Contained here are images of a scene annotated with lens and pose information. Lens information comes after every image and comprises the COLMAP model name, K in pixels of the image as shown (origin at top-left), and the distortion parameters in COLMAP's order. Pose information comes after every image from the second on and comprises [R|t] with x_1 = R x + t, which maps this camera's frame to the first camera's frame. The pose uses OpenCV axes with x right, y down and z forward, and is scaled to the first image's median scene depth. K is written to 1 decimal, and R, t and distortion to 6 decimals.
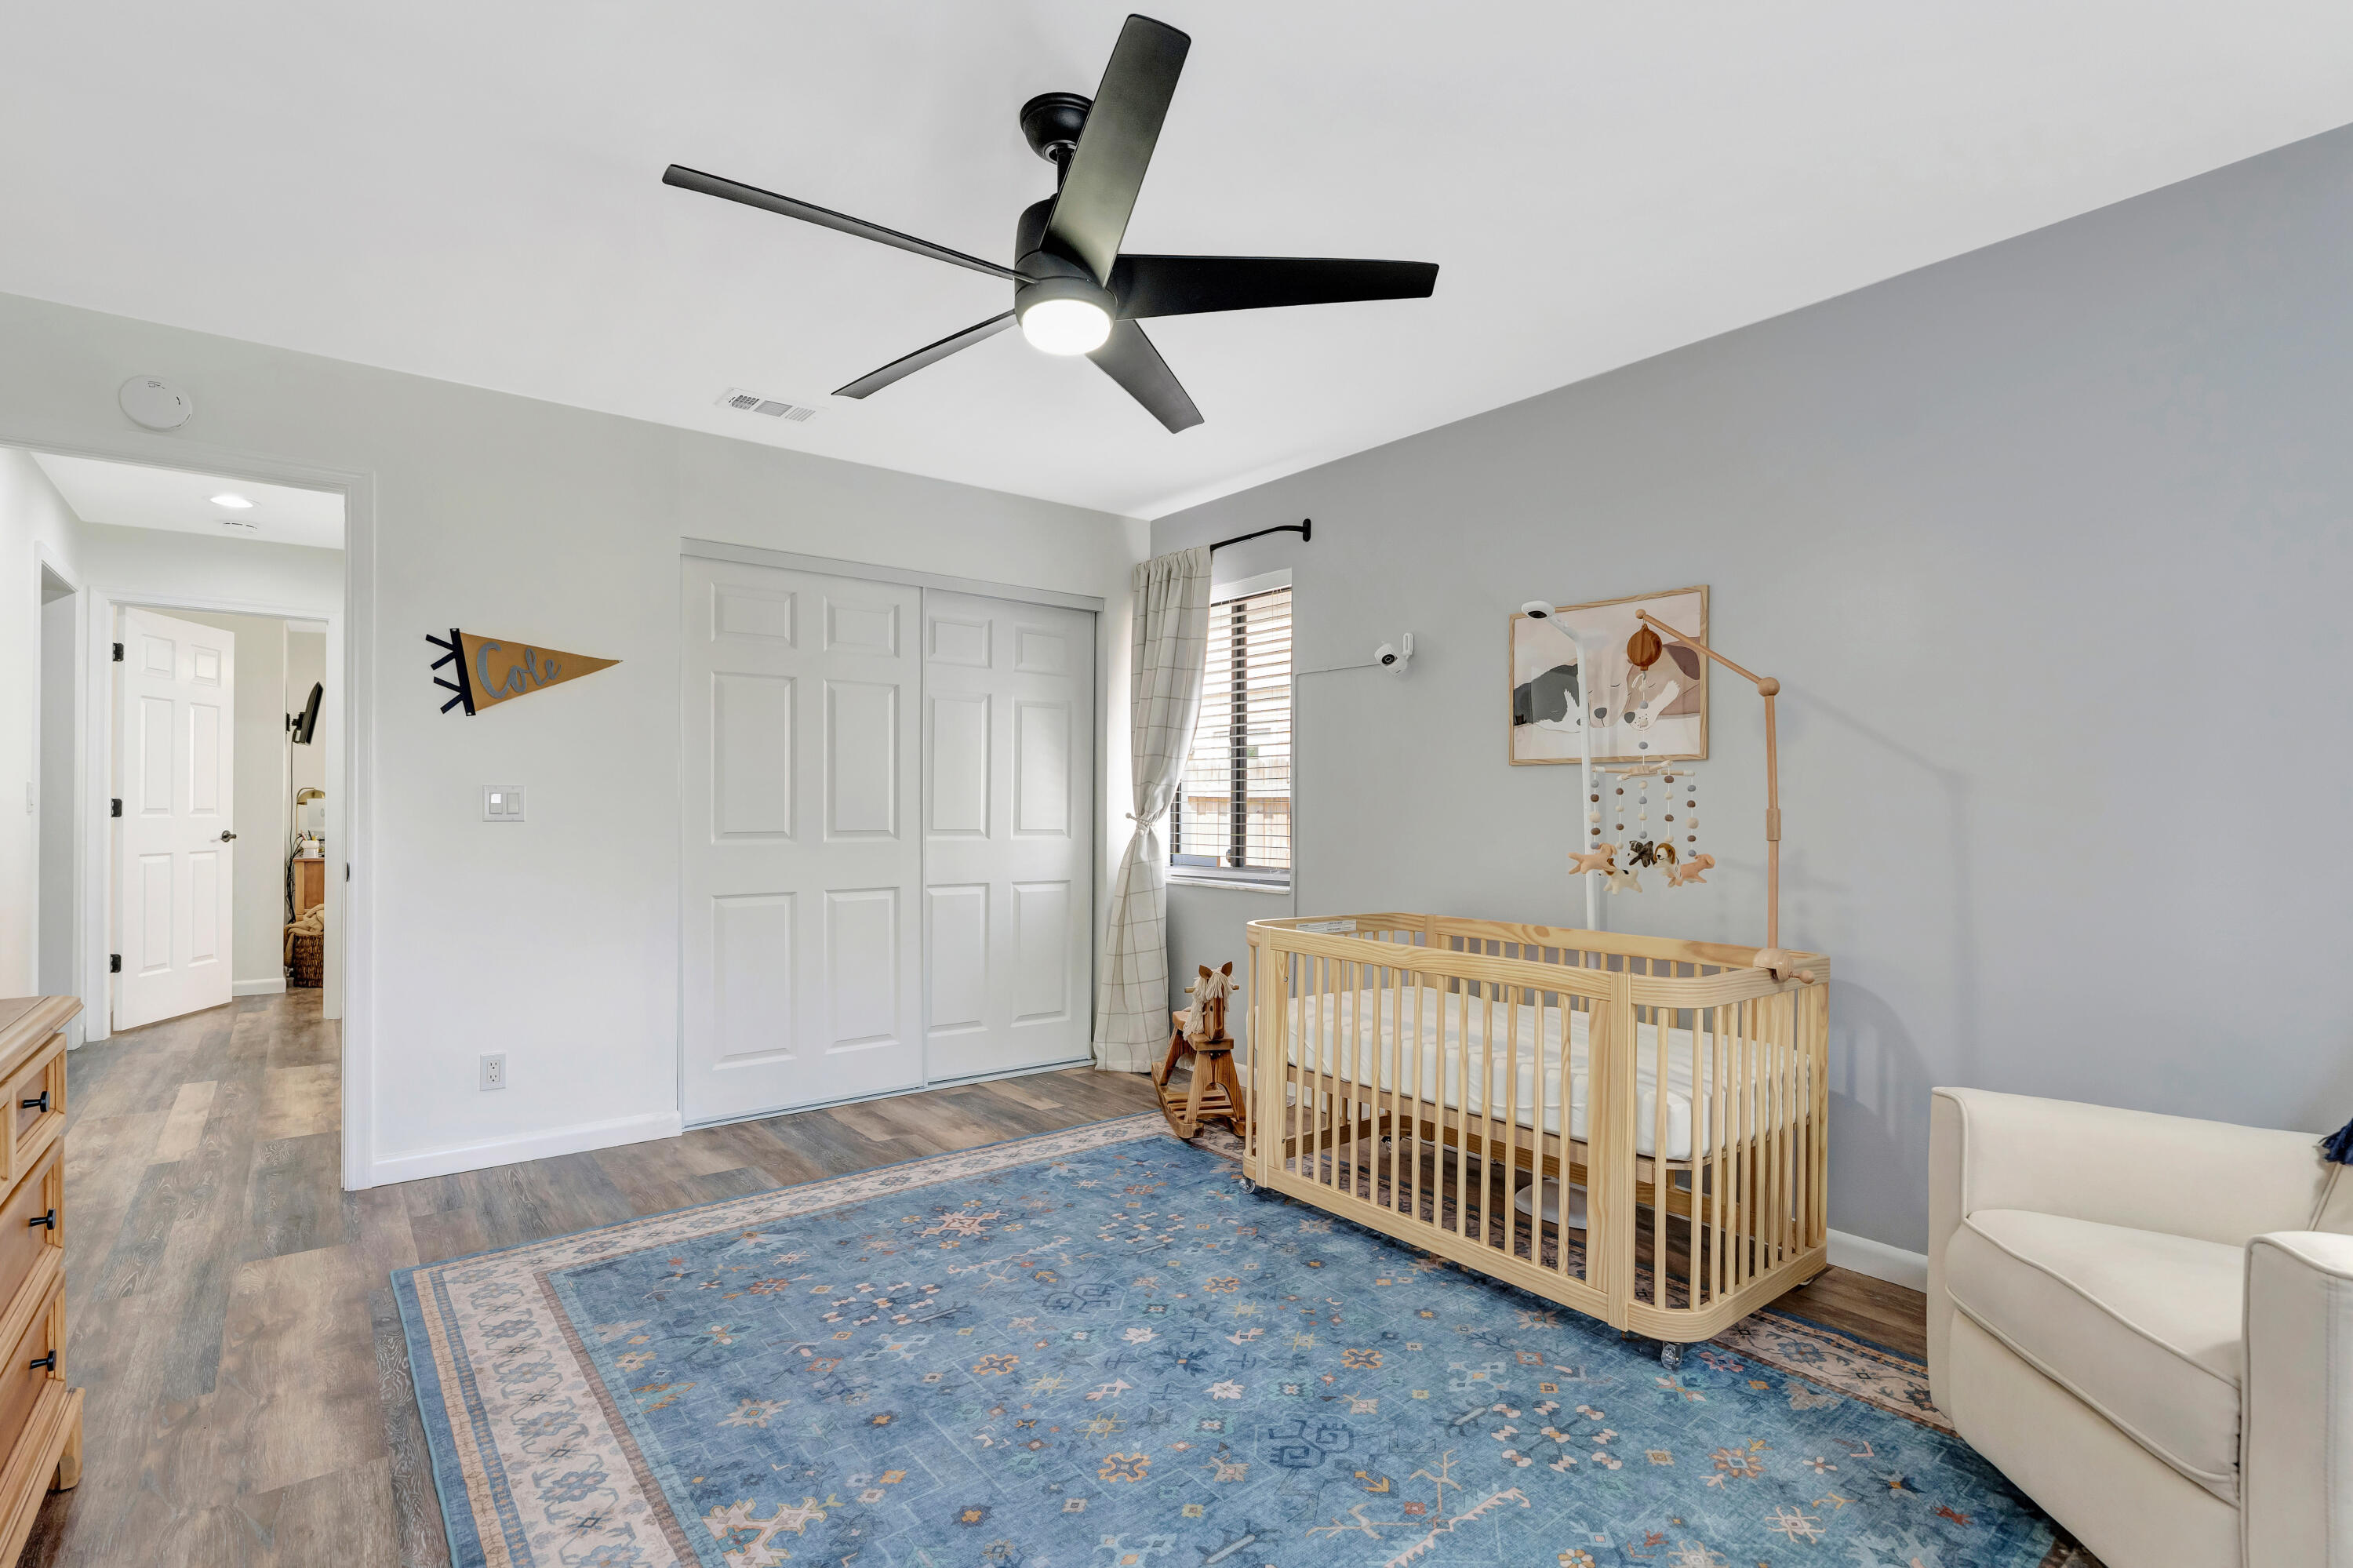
lens RADIAL K [[1101.4, 0, 1169.4], [0, 1101.4, 800.7], [0, 0, 1]] dist [-0.005655, 0.000068]
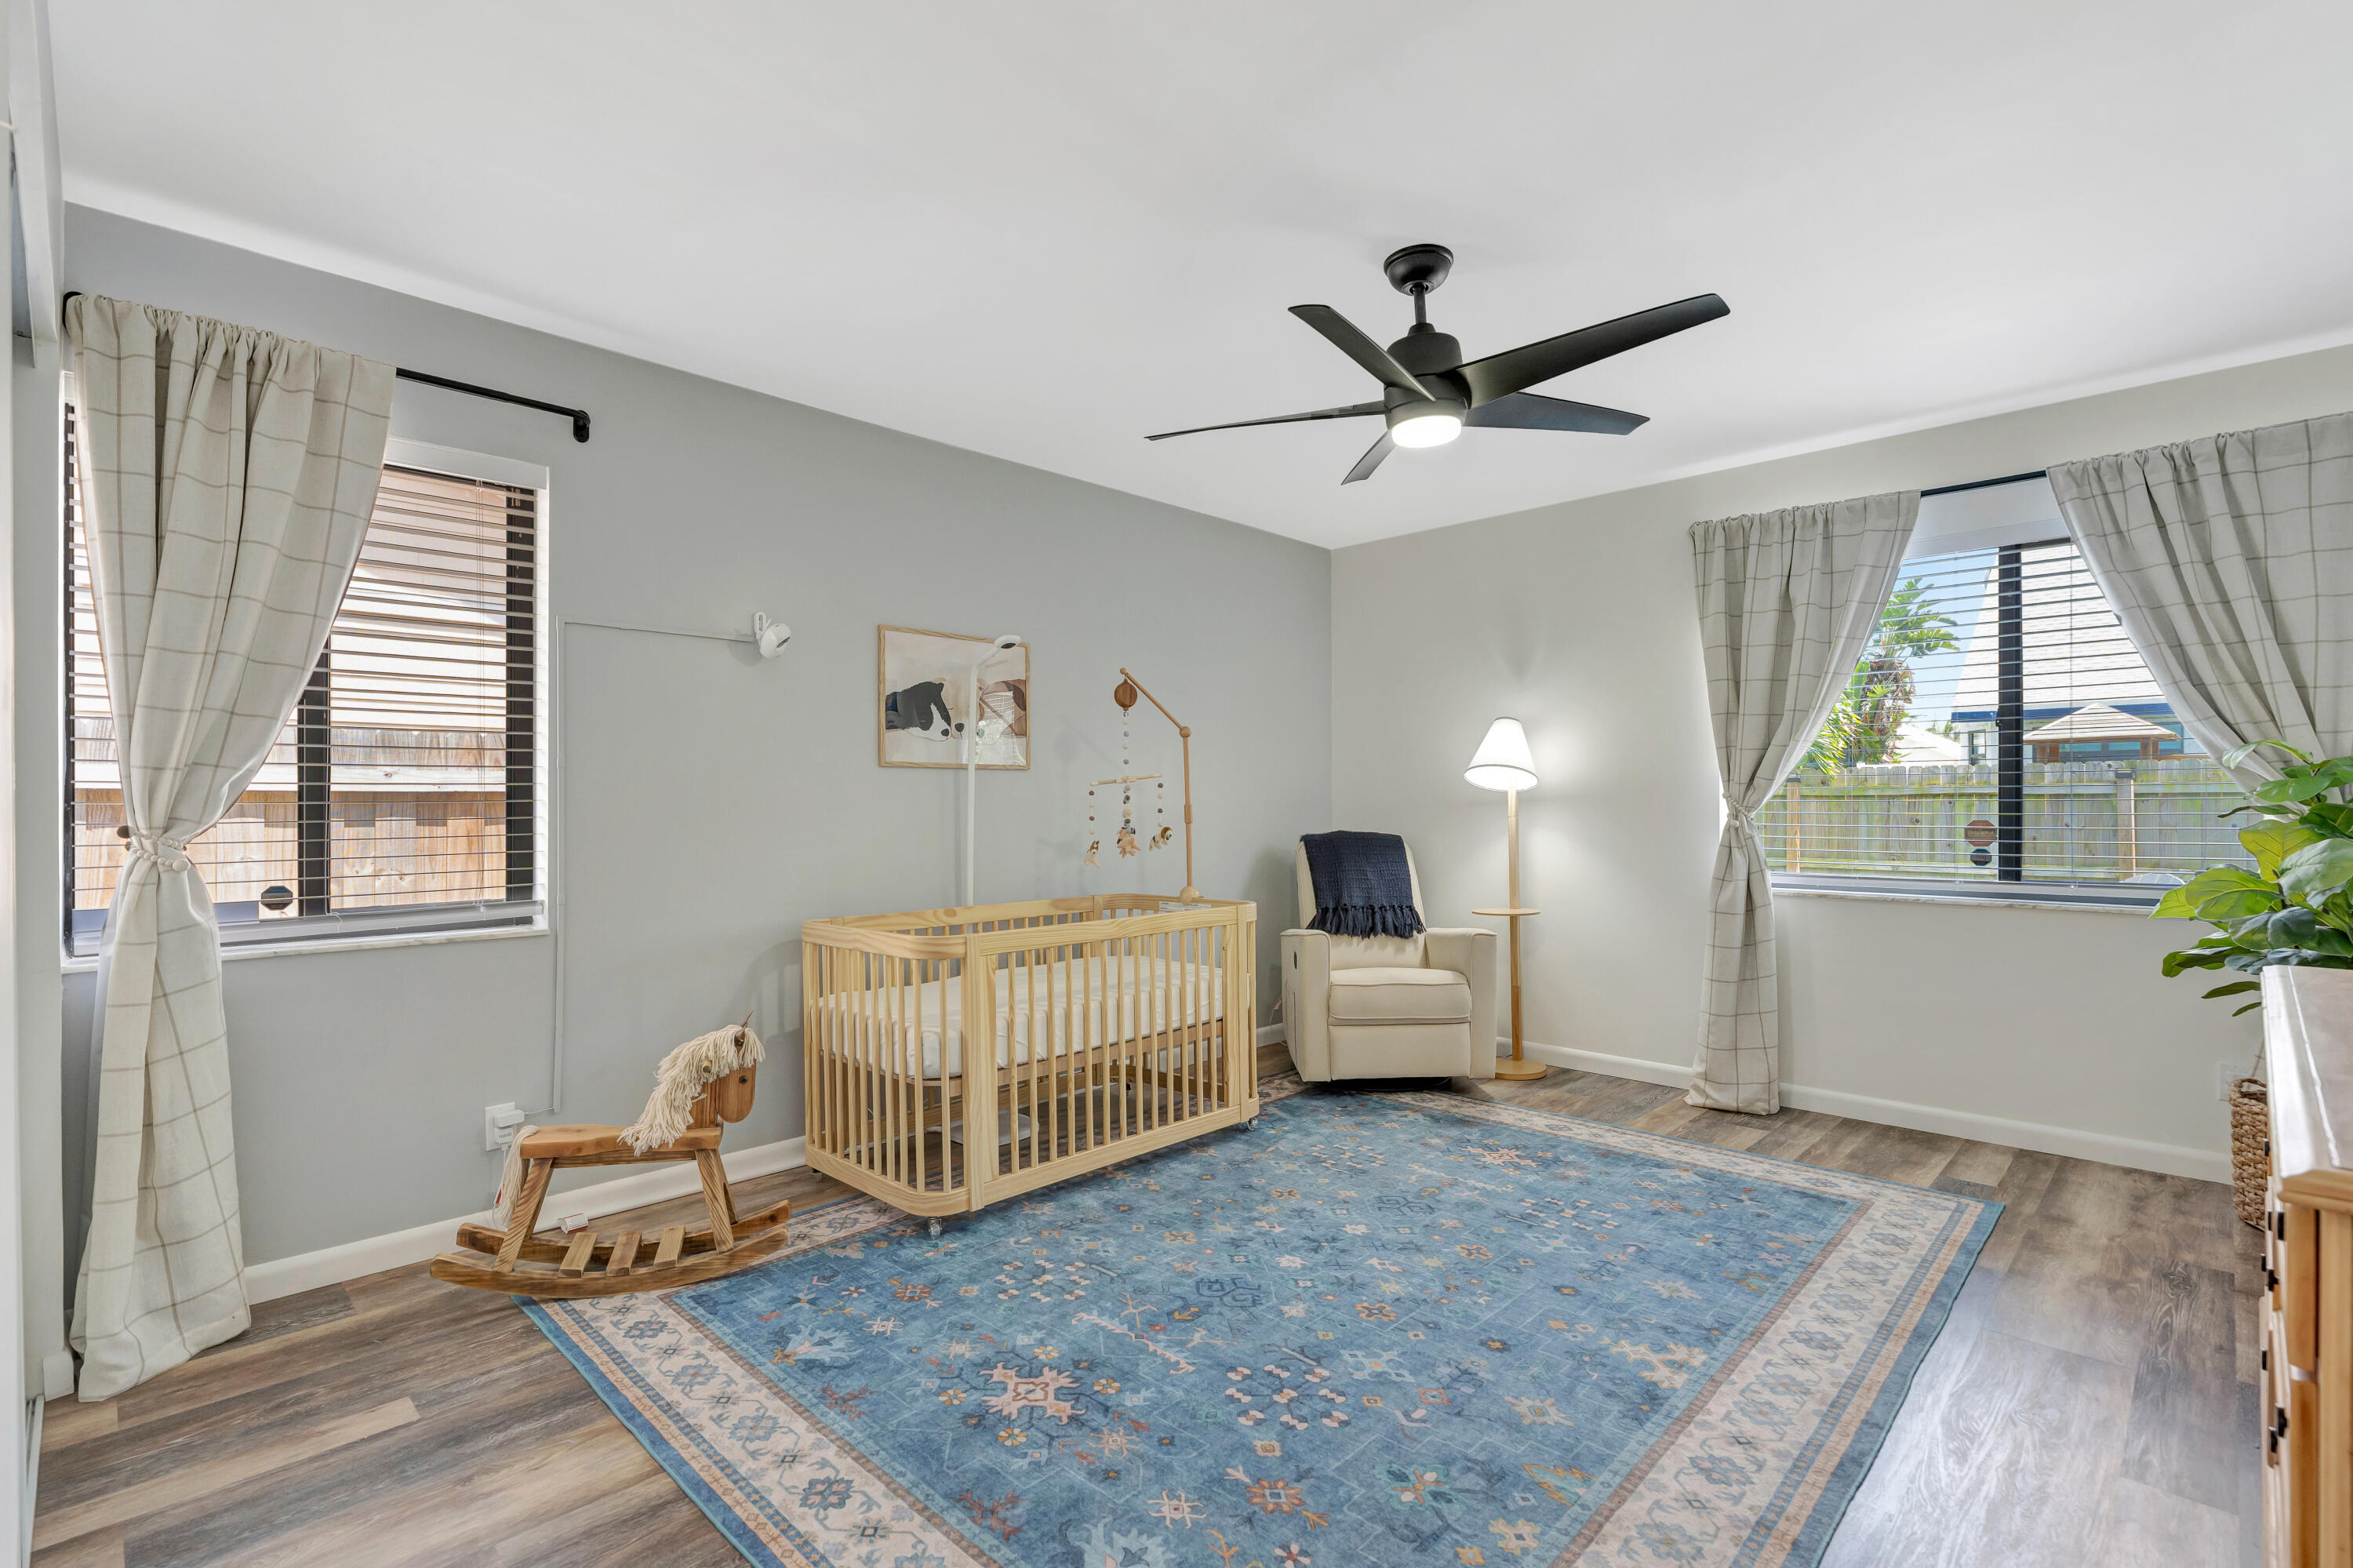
lens RADIAL K [[1093.0, 0, 1179.0], [0, 1093.0, 779.8], [0, 0, 1]] dist [-0.008271, 0.001364]
pose [[-0.136593, 0.016393, 0.990492, -0.857835], [0.000175, 0.999863, -0.016524, -0.001515], [-0.990627, -0.002084, -0.136577, 0.944921]]
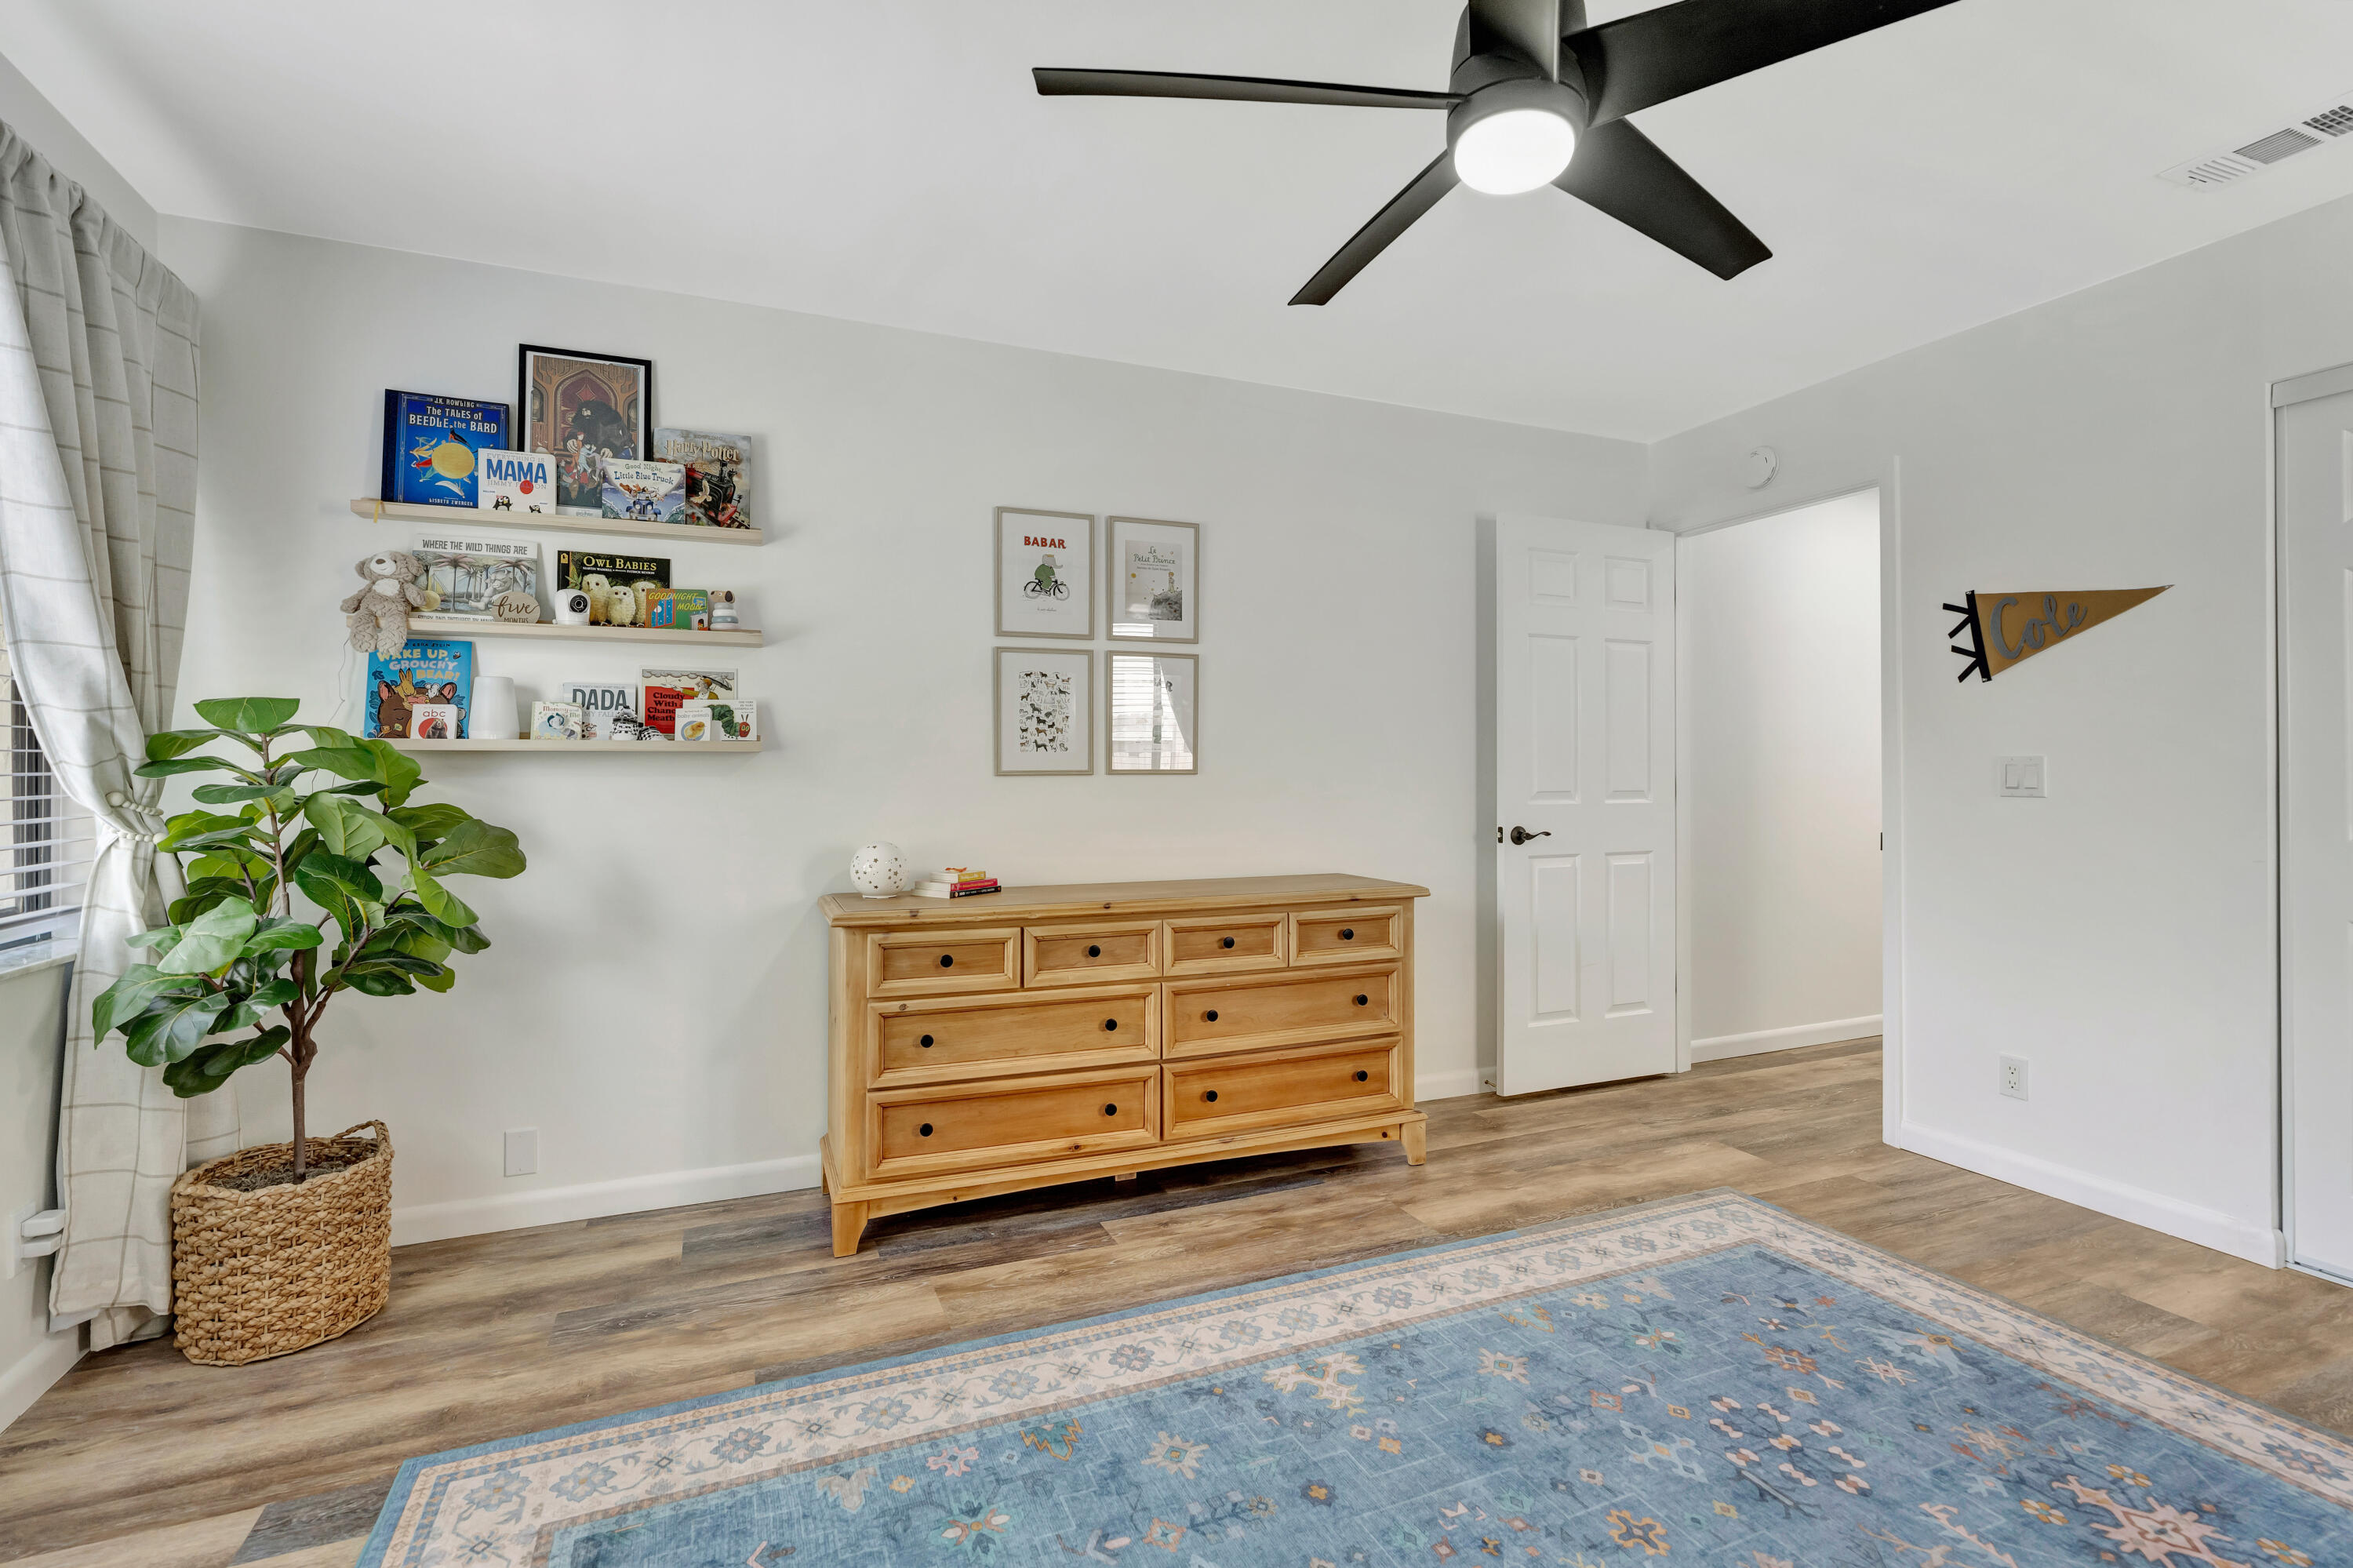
lens RADIAL K [[1065.5, 0, 1171.5], [0, 1065.5, 761.2], [0, 0, 1]] dist [-0.004177, 0.000310]
pose [[-0.263962, -0.015271, -0.964412, 0.439069], [0.002897, 0.999858, -0.016625, 0.002580], [0.964529, -0.007183, -0.263881, 0.624873]]
